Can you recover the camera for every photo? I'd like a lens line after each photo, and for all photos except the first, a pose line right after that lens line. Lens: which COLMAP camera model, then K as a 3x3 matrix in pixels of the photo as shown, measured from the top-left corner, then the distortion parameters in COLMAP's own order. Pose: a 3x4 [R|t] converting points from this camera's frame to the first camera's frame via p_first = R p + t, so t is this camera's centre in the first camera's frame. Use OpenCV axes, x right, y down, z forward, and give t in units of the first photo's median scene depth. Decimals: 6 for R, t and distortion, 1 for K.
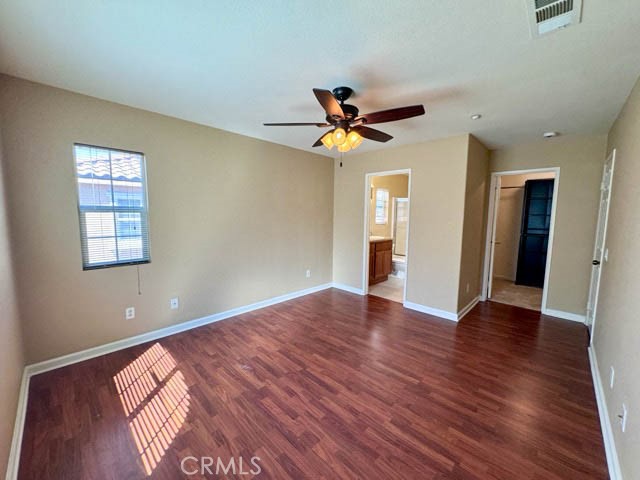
lens RADIAL K [[255.8, 0, 319.2], [0, 255.8, 239.7], [0, 0, 1]] dist [-0.000907, 0.000098]
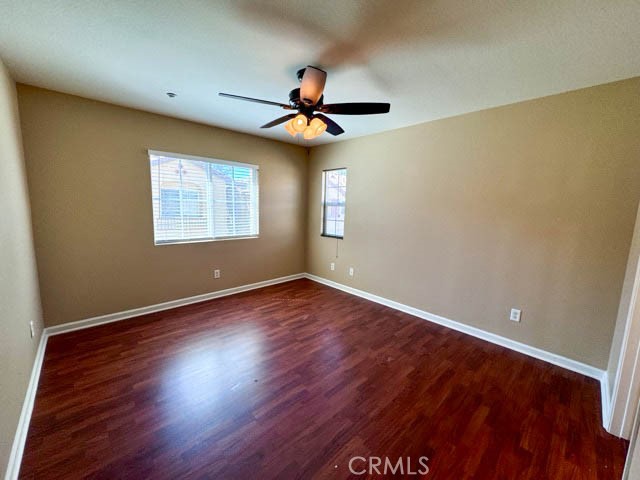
lens RADIAL K [[255.8, 0, 319.2], [0, 255.8, 239.7], [0, 0, 1]] dist [-0.000907, 0.000098]
pose [[-0.050317, 0.120823, -0.991398, 0.881017], [-0.131332, 0.983235, 0.126494, -0.083594], [0.990061, 0.136567, -0.033606, 0.926797]]
